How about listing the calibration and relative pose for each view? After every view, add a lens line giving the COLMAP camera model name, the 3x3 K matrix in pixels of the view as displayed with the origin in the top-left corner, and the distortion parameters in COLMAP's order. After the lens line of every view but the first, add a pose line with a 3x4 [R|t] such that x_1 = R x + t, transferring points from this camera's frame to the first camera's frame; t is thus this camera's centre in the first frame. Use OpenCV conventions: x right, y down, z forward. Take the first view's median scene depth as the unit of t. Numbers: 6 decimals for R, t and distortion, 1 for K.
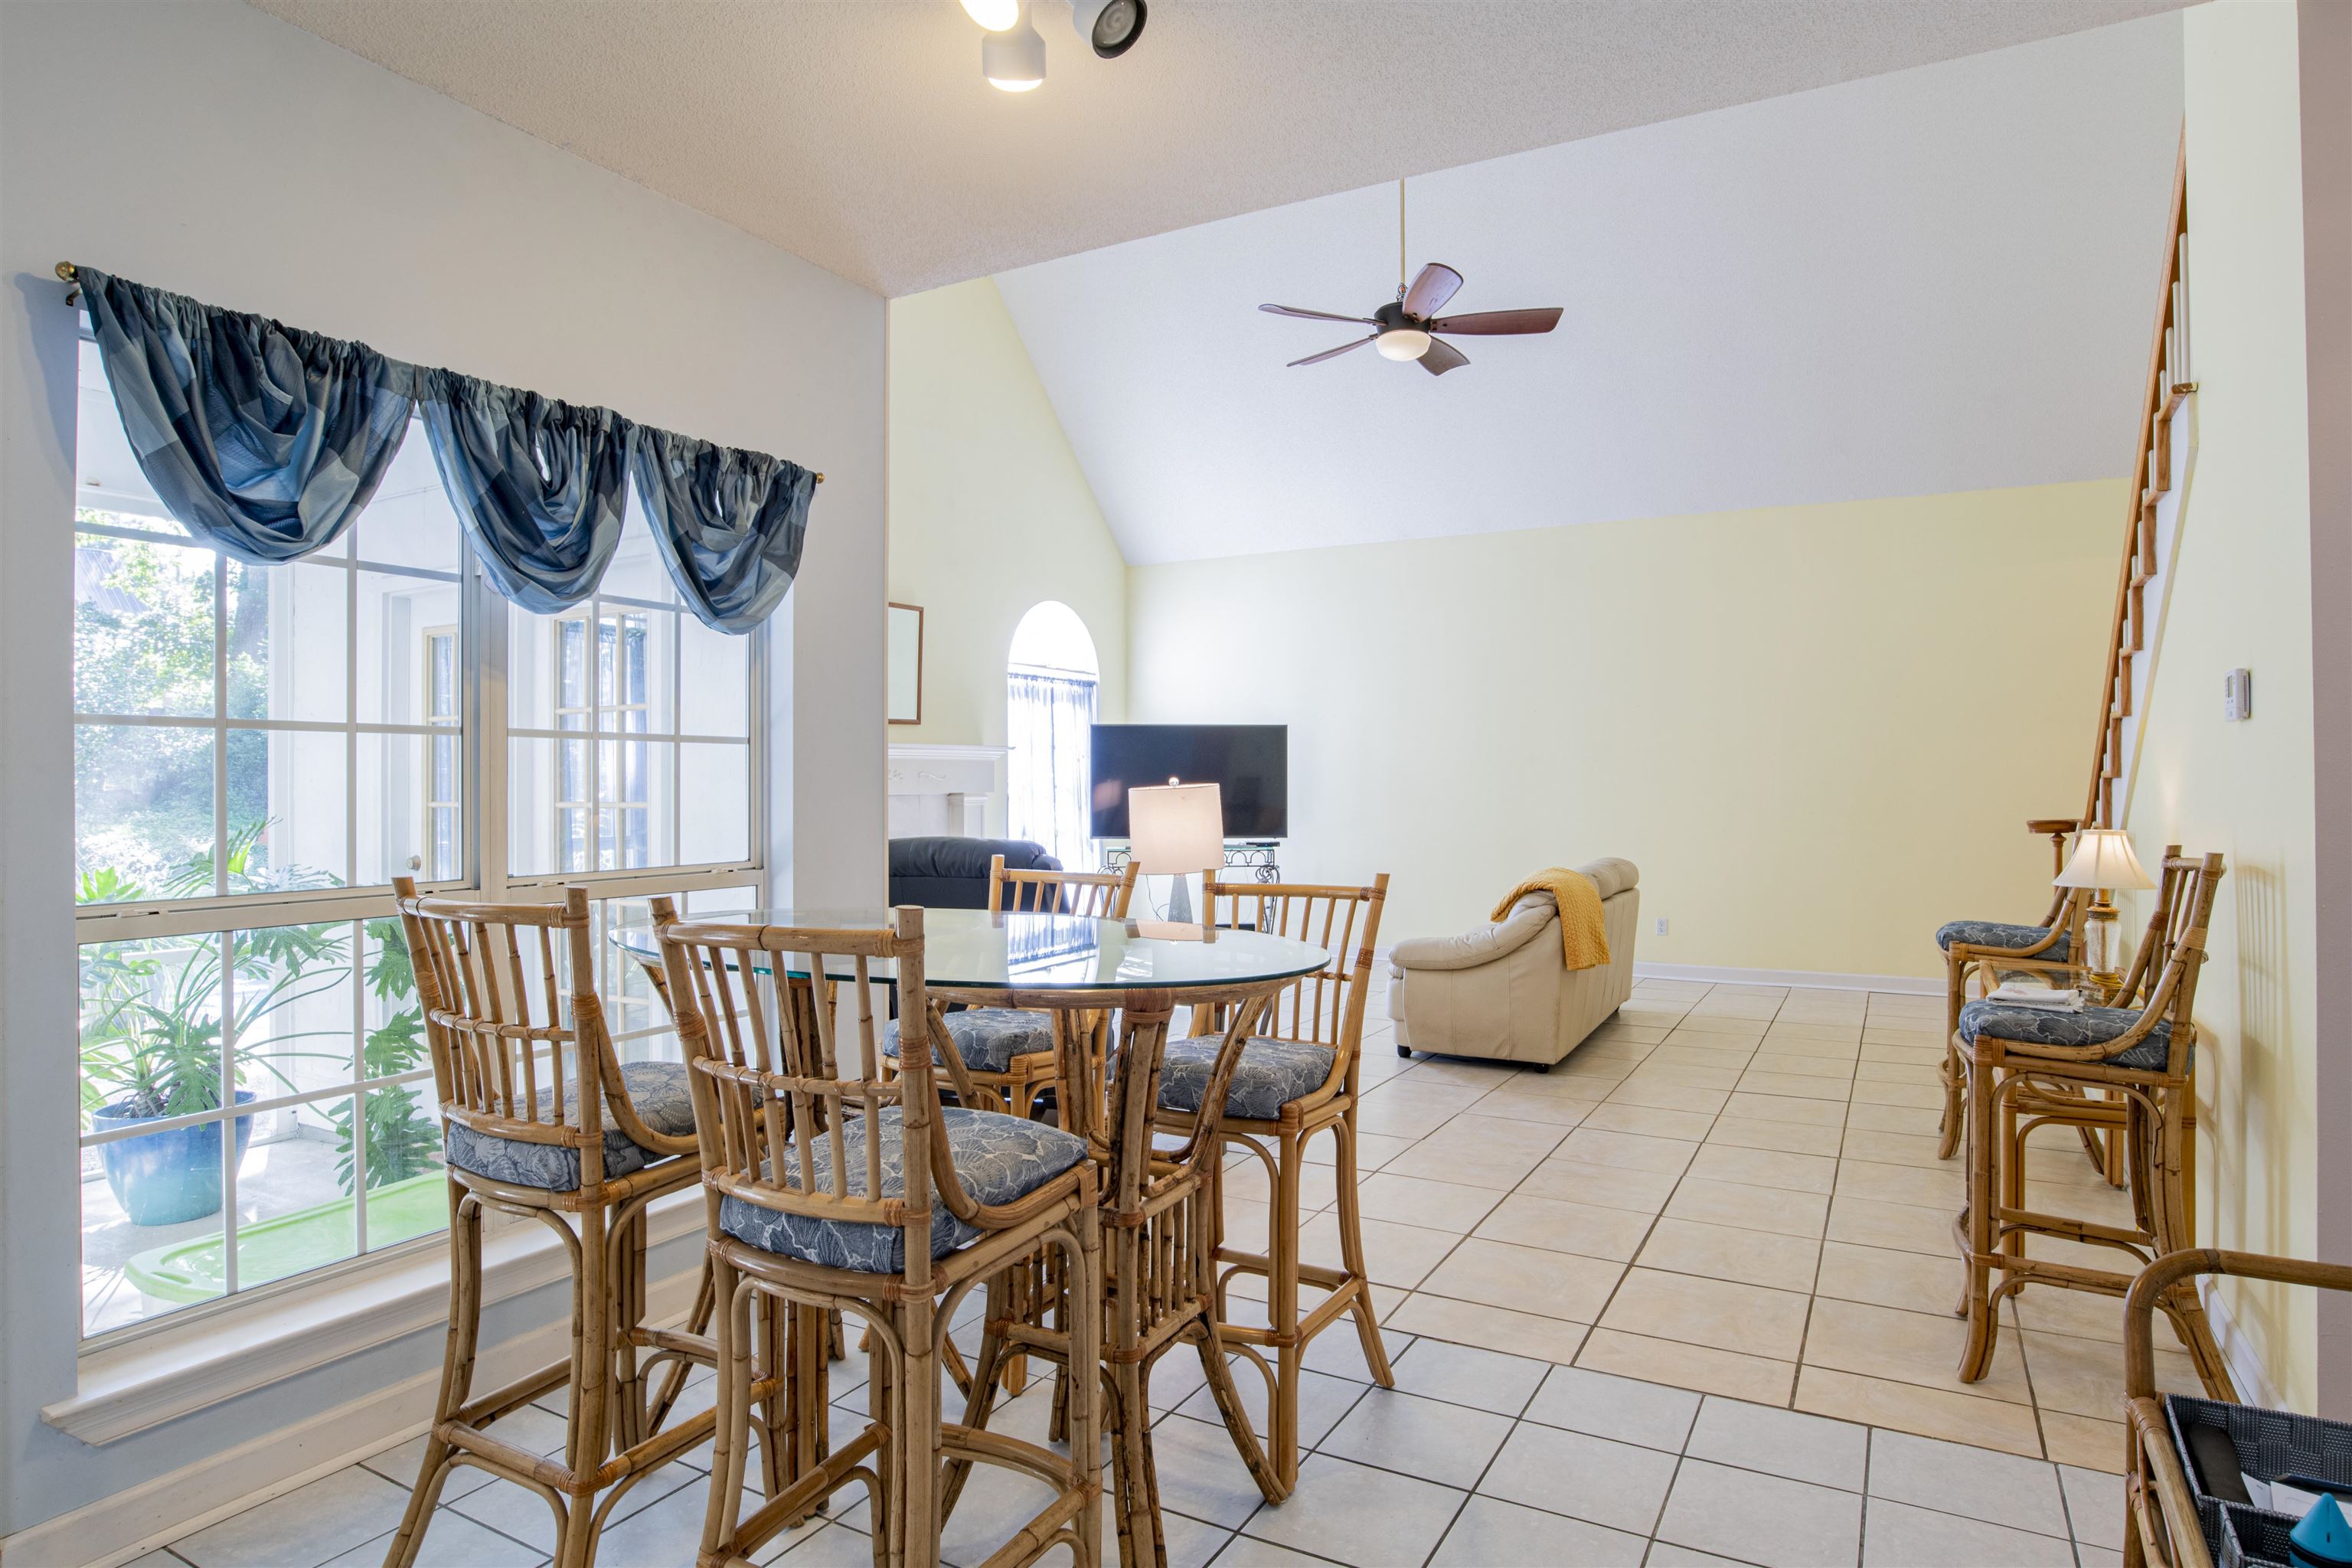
lens RADIAL K [[1385.6, 0, 1253.3], [0, 1385.6, 782.3], [0, 0, 1]] dist [-0.049202, 0.019663]
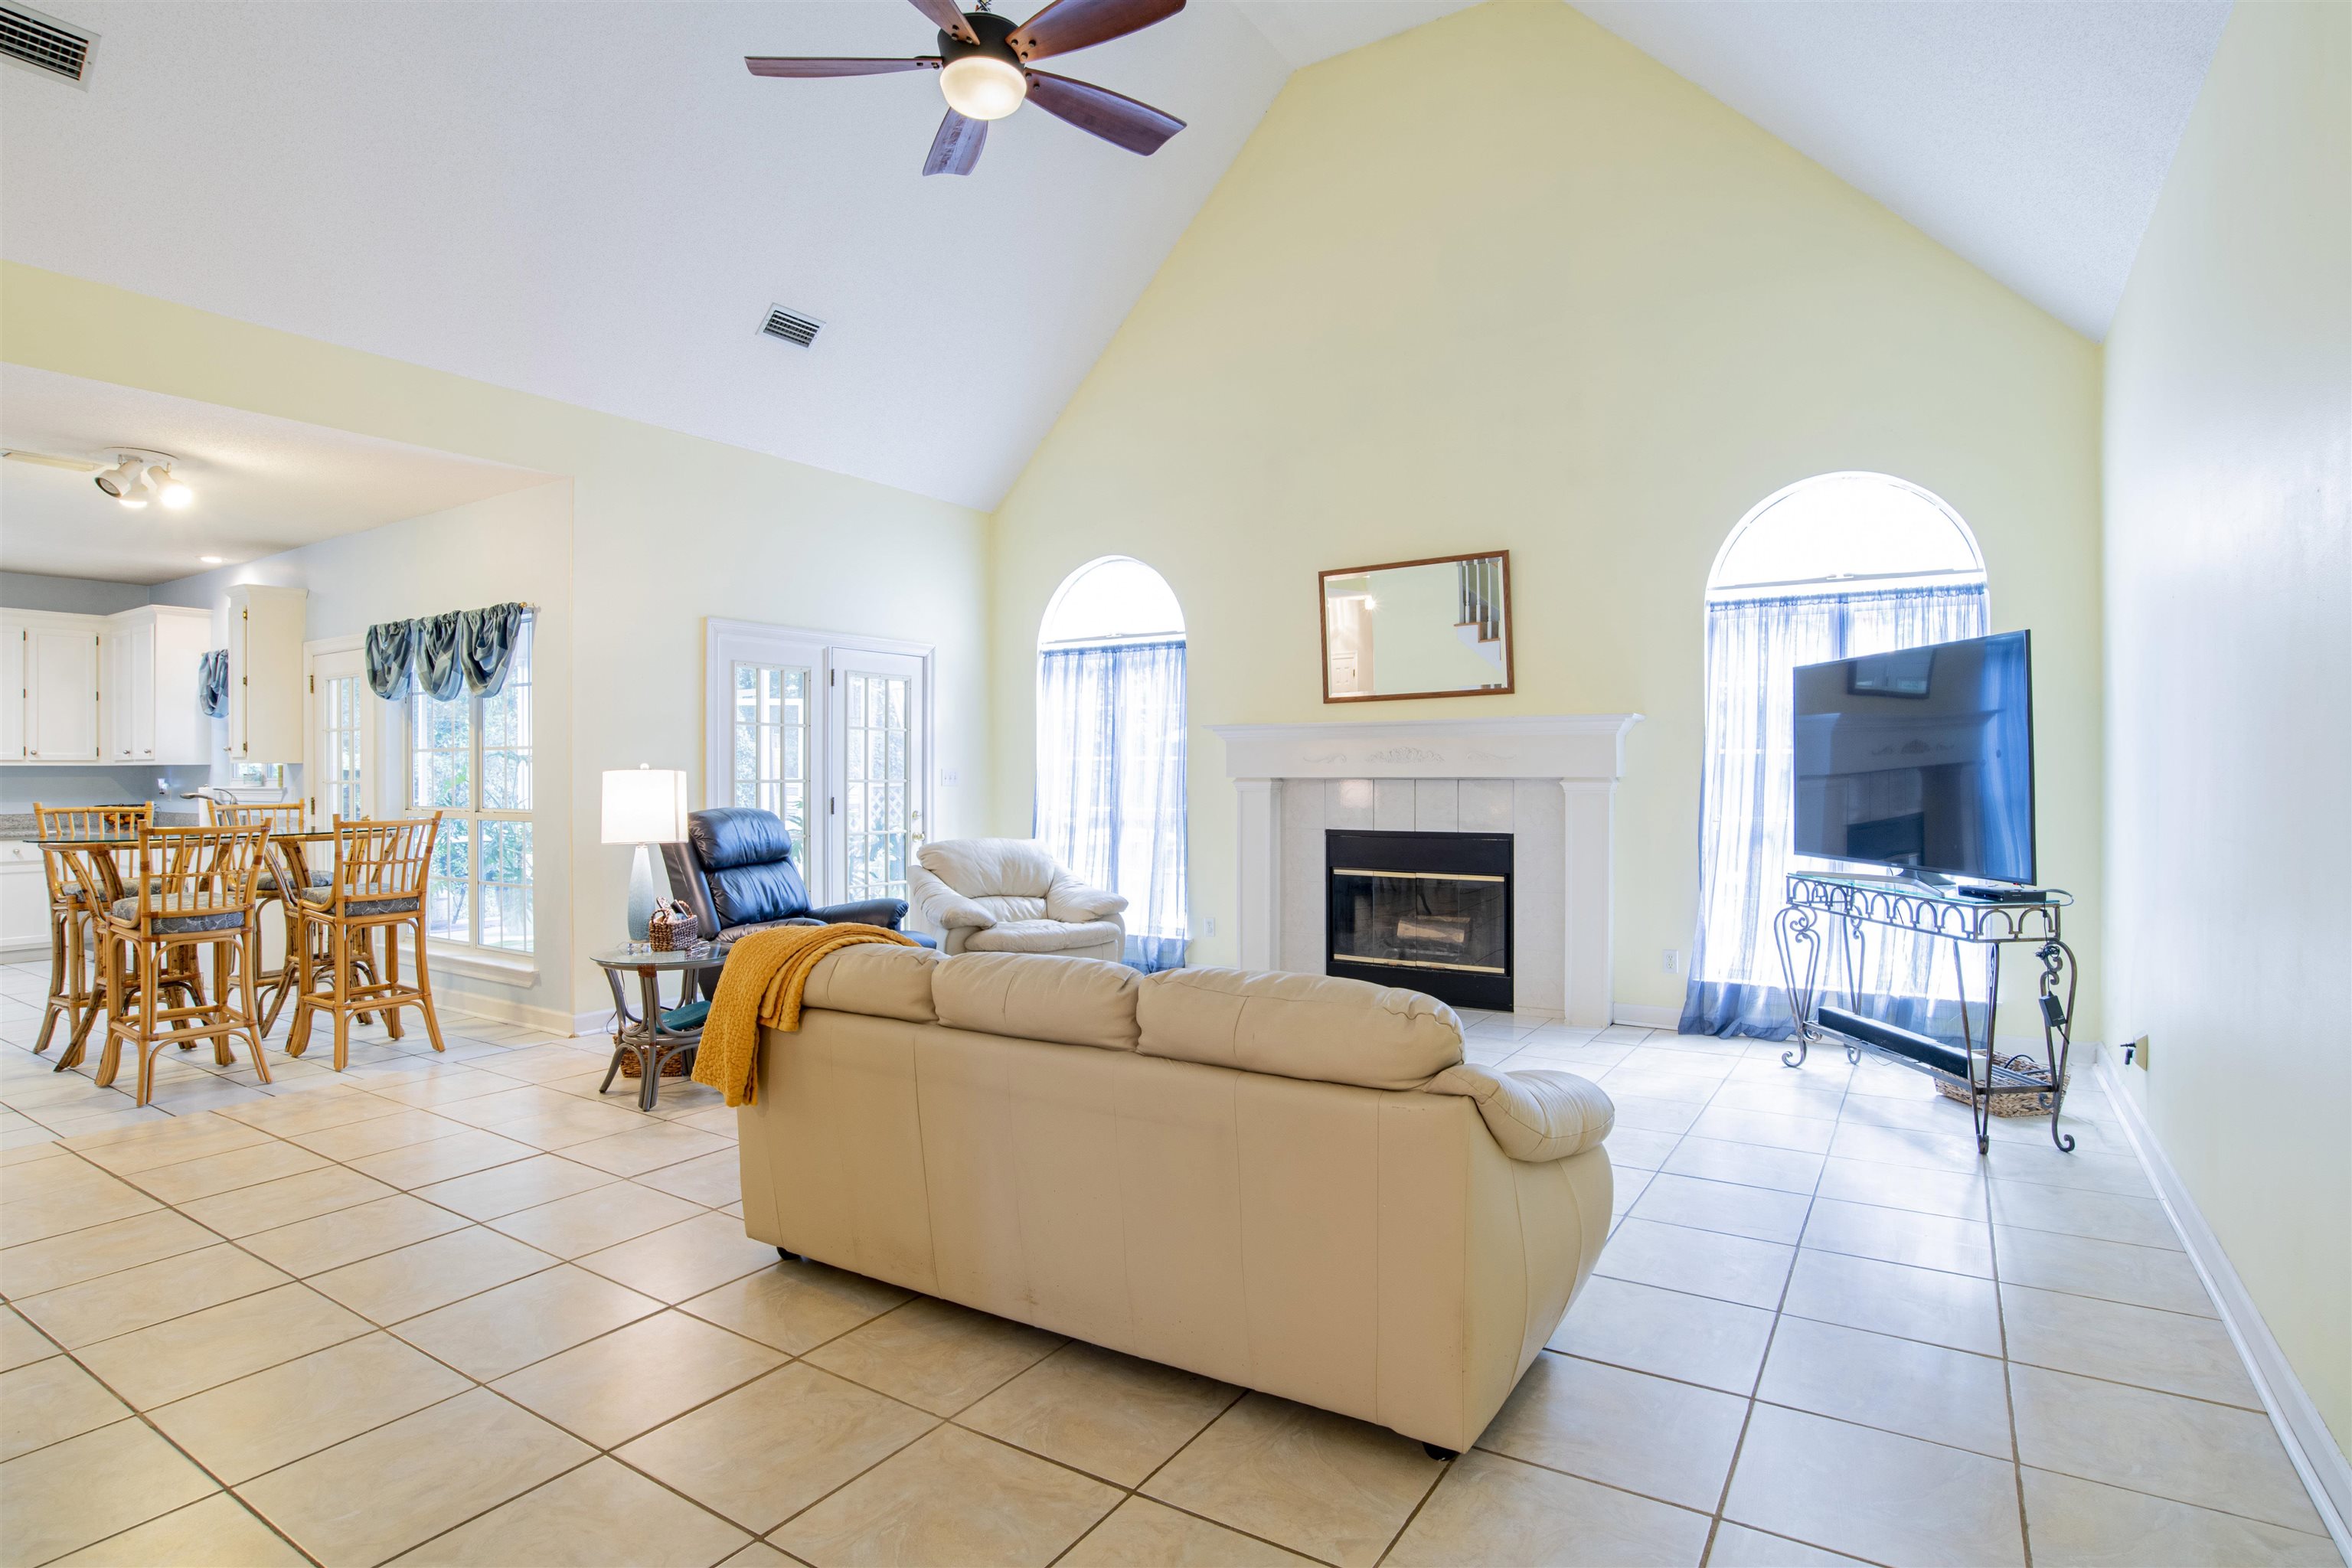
lens RADIAL K [[1281.7, 0, 1177.5], [0, 1281.7, 774.8], [0, 0, 1]] dist [-0.005419, 0.001886]
pose [[-0.124248, 0.002490, -0.992248, 0.502162], [0.003369, 0.999992, 0.002088, 0.003341], [0.992246, -0.003084, -0.124255, 0.848319]]
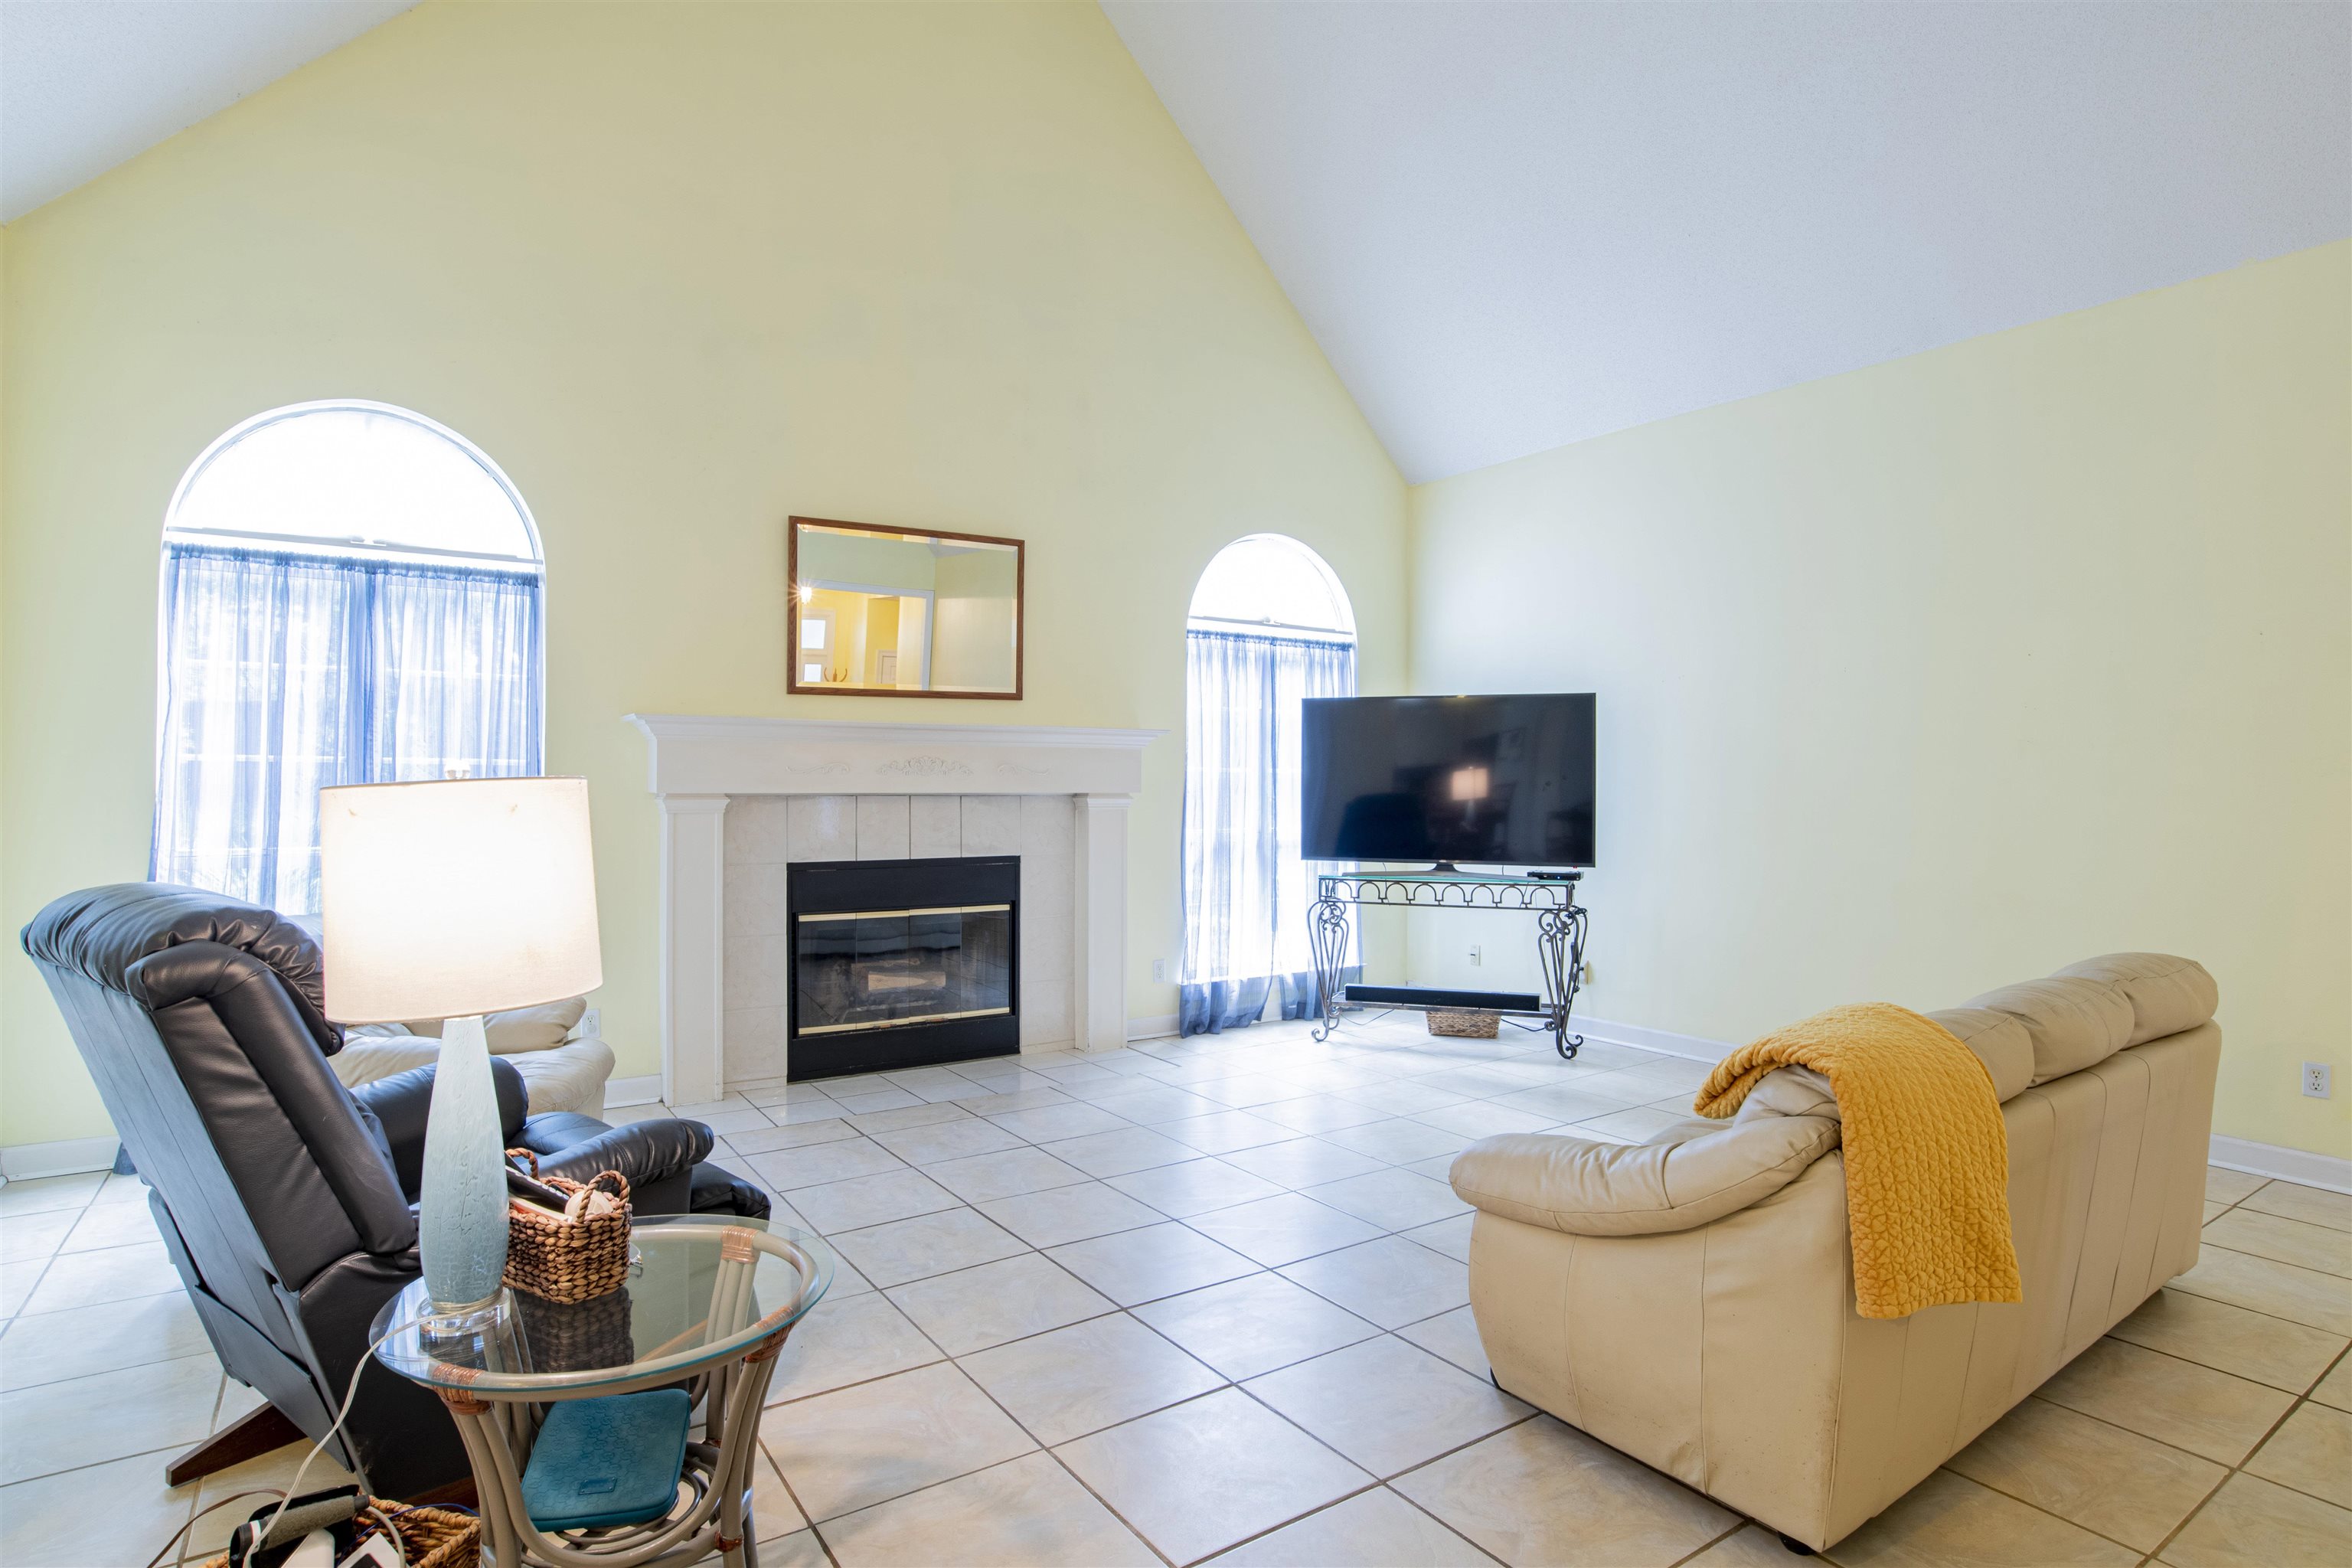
lens RADIAL K [[1282.3, 0, 1190.6], [0, 1282.3, 779.5], [0, 0, 1]] dist [-0.056423, 0.016911]
pose [[0.879085, 0.000915, -0.476664, 0.151678], [-0.003458, 0.999984, -0.004458, 0.002683], [0.476652, 0.005567, 0.879074, 0.422042]]
